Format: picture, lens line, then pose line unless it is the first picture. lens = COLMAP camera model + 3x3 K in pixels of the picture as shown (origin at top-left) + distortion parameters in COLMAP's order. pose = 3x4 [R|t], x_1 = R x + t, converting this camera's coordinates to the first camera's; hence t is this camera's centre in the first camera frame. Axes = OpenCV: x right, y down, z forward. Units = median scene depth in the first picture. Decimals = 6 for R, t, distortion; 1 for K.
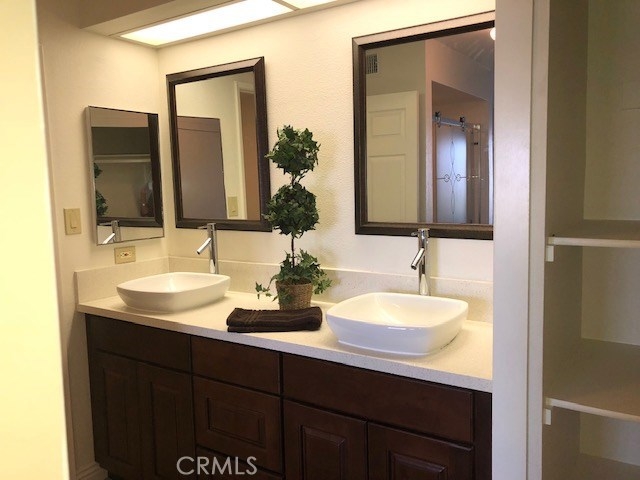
lens RADIAL K [[530.9, 0, 320.0], [0, 530.9, 240.0], [0, 0, 1]] dist [0.002544, 0.005634]
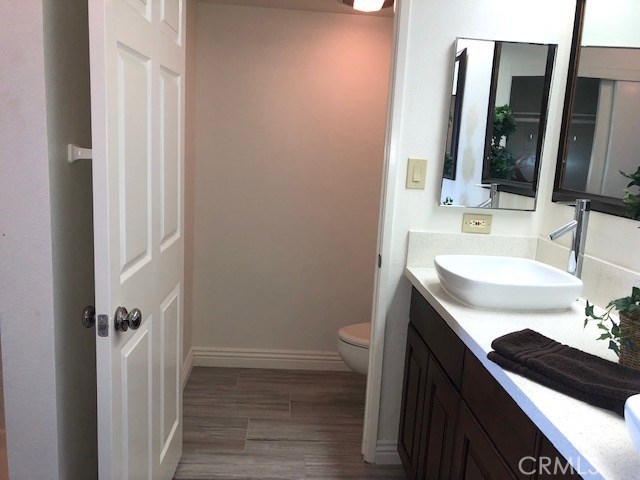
lens RADIAL K [[530.9, 0, 320.0], [0, 530.9, 240.0], [0, 0, 1]] dist [0.002544, 0.005634]
pose [[0.598941, 0.198318, -0.775848, 0.140488], [-0.155832, 0.979192, 0.129997, -0.017799], [0.785485, 0.043042, 0.617383, 0.336765]]
